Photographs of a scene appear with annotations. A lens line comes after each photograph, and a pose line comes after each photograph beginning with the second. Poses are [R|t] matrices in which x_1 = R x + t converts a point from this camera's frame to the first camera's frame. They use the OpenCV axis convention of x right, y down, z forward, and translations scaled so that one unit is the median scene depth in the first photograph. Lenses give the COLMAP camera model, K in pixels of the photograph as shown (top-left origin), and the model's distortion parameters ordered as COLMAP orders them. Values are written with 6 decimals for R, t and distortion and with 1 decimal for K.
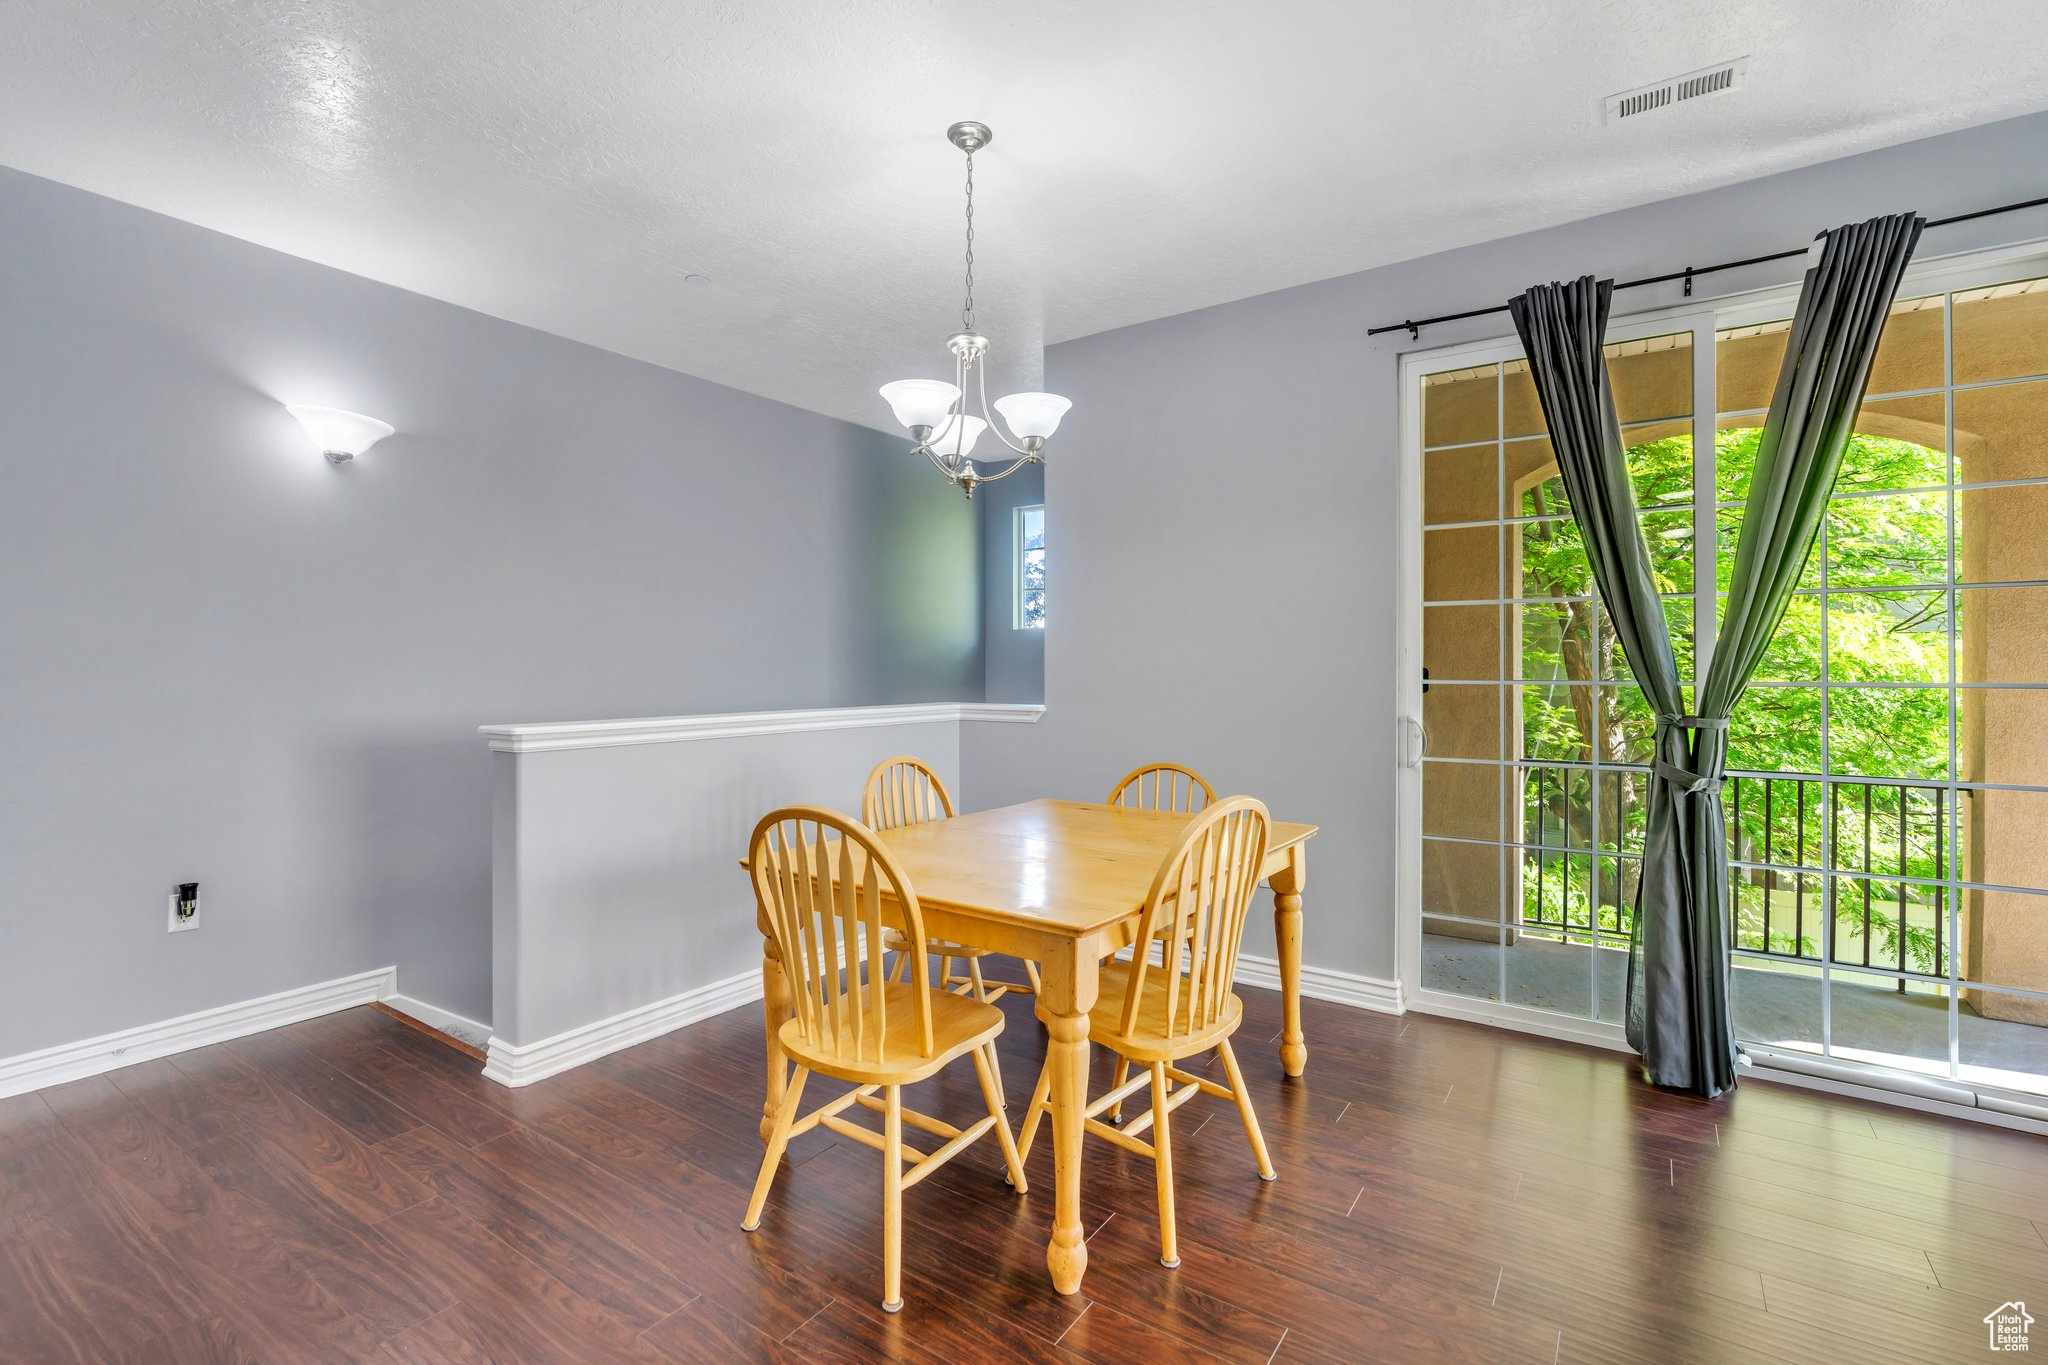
lens RADIAL K [[919.5, 0, 1024.0], [0, 919.5, 682.5], [0, 0, 1]] dist [-0.000188, -0.000337]
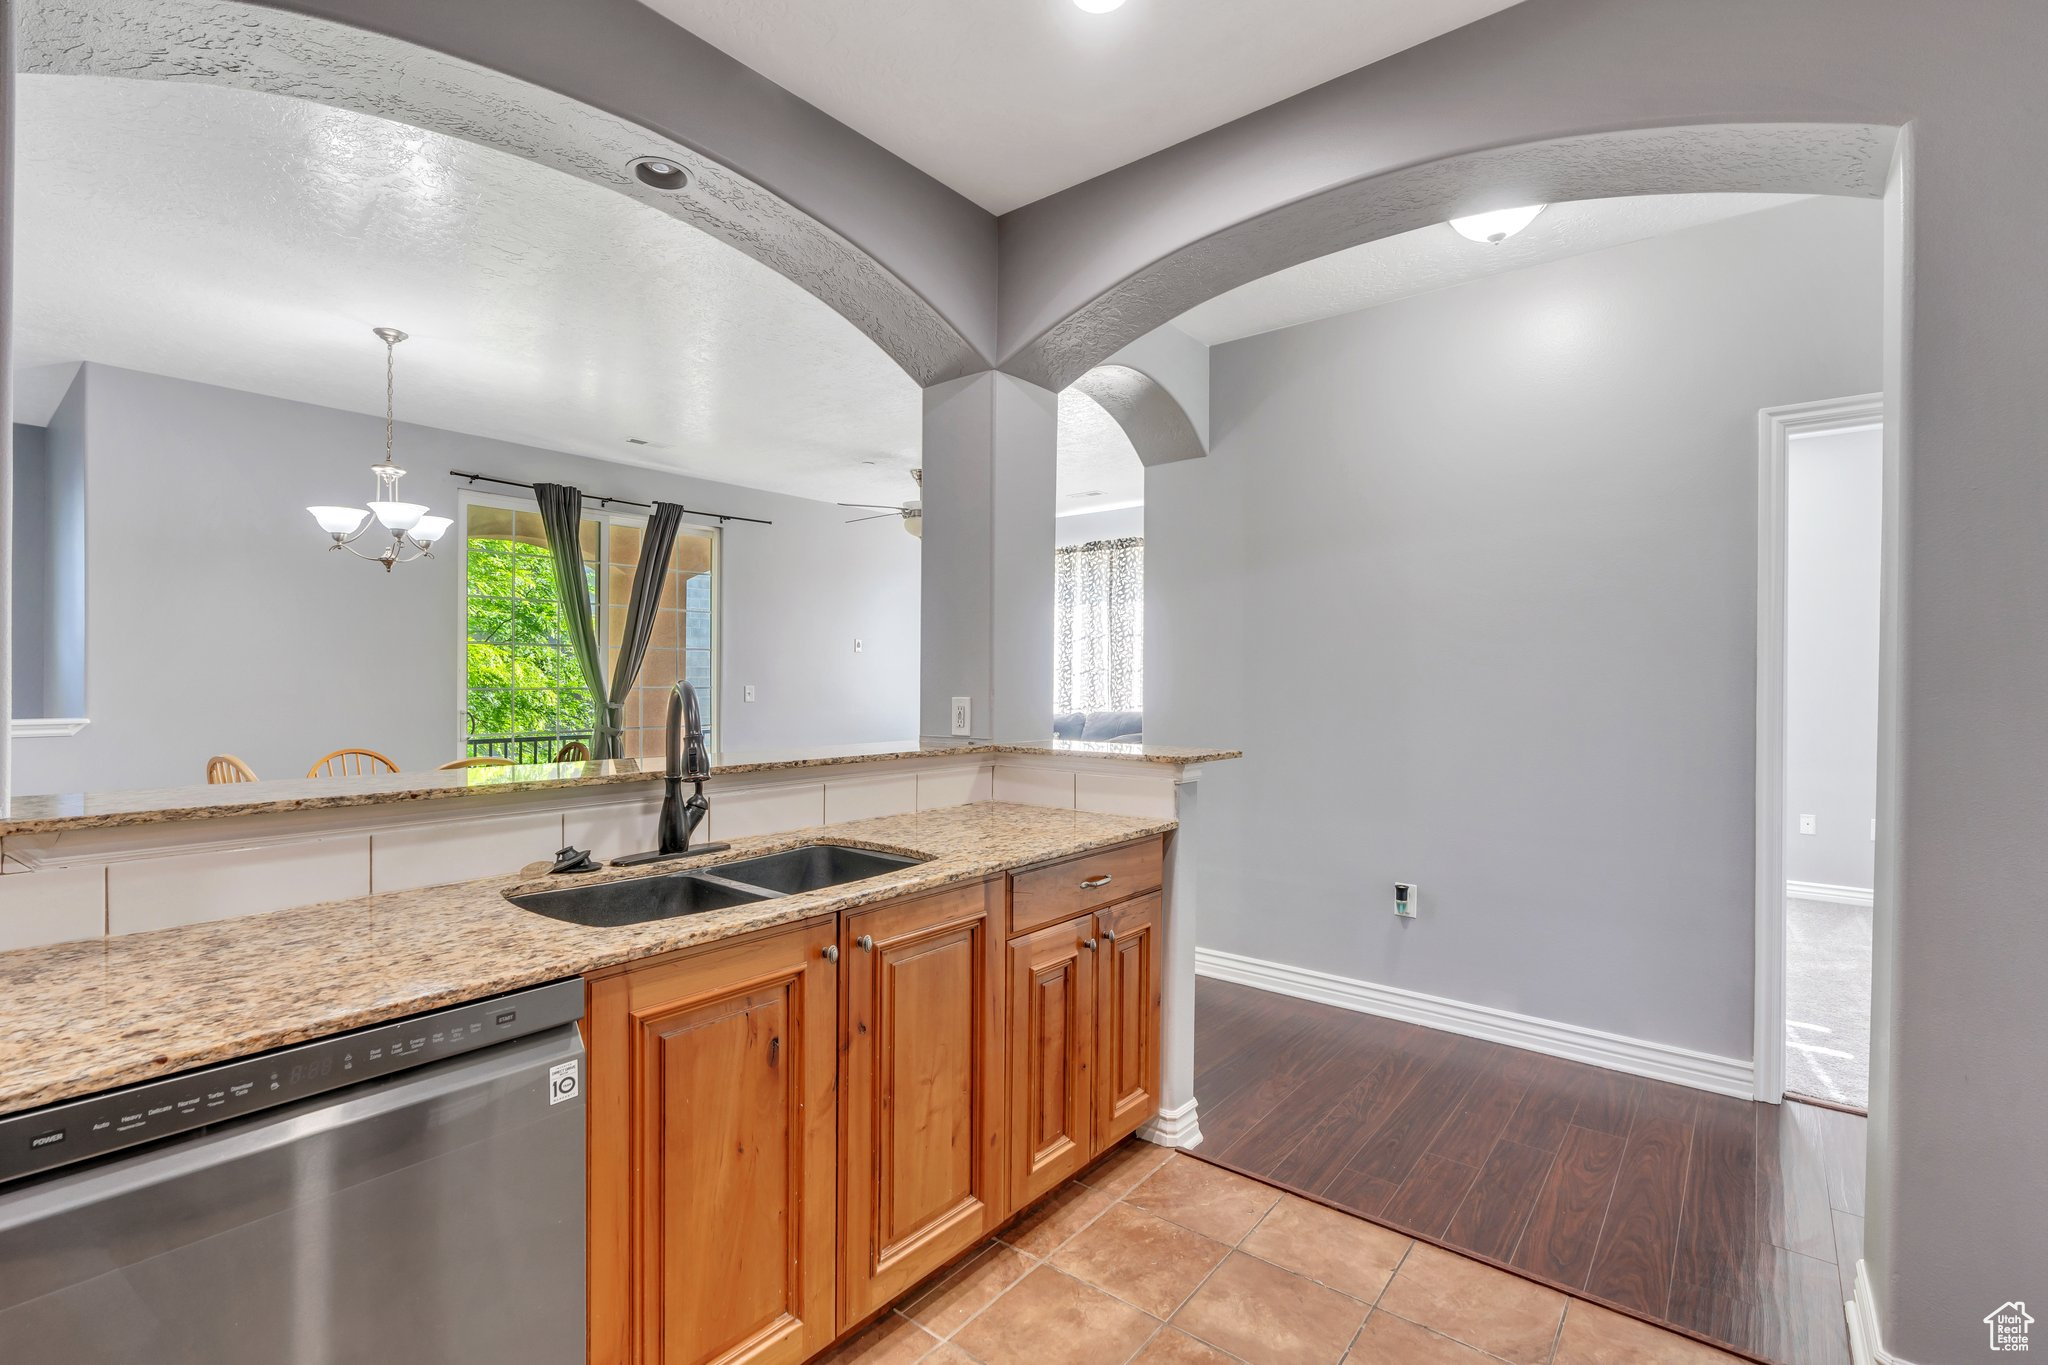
lens RADIAL K [[919.5, 0, 1024.0], [0, 919.5, 682.5], [0, 0, 1]] dist [-0.000188, -0.000337]
pose [[0.076297, -0.011529, 0.997018, -1.386908], [0.006243, 0.999919, 0.011085, -0.027836], [-0.997066, 0.005379, 0.076363, -0.145076]]
